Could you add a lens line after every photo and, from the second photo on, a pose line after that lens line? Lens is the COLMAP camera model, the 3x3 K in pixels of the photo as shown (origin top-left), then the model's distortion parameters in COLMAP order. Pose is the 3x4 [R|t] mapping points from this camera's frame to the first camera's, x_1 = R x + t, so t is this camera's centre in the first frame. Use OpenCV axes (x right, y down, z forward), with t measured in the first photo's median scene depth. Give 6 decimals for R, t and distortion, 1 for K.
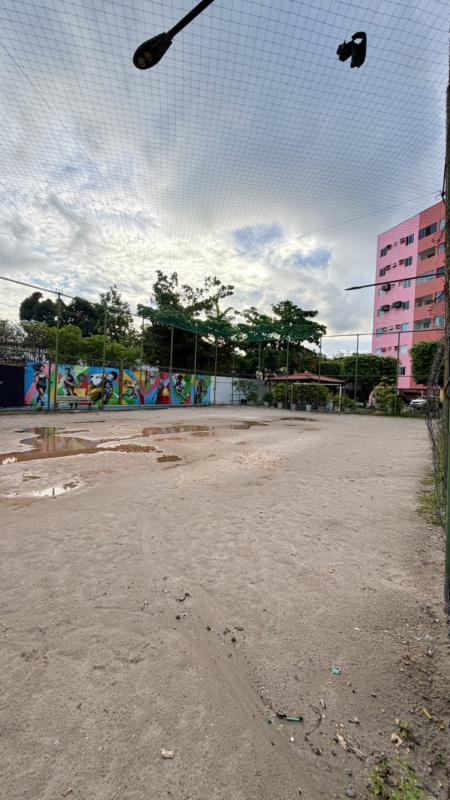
lens RADIAL K [[317.0, 0, 225.2], [0, 317.0, 399.2], [0, 0, 1]] dist [-0.012090, 0.003451]
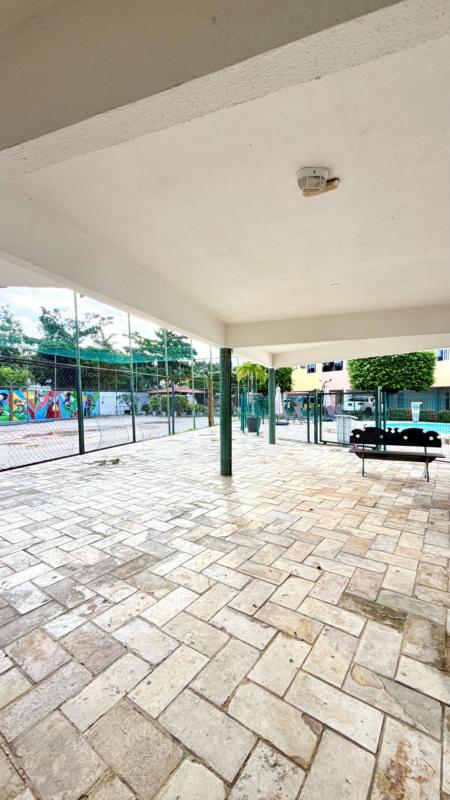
lens RADIAL K [[317.0, 0, 223.5], [0, 317.0, 402.8], [0, 0, 1]] dist [-0.012090, 0.003451]
pose [[0.967089, -0.050989, 0.249277, 0.119735], [0.055240, 0.998422, -0.010084, 0.005303], [-0.248370, 0.023522, 0.968380, -0.278431]]
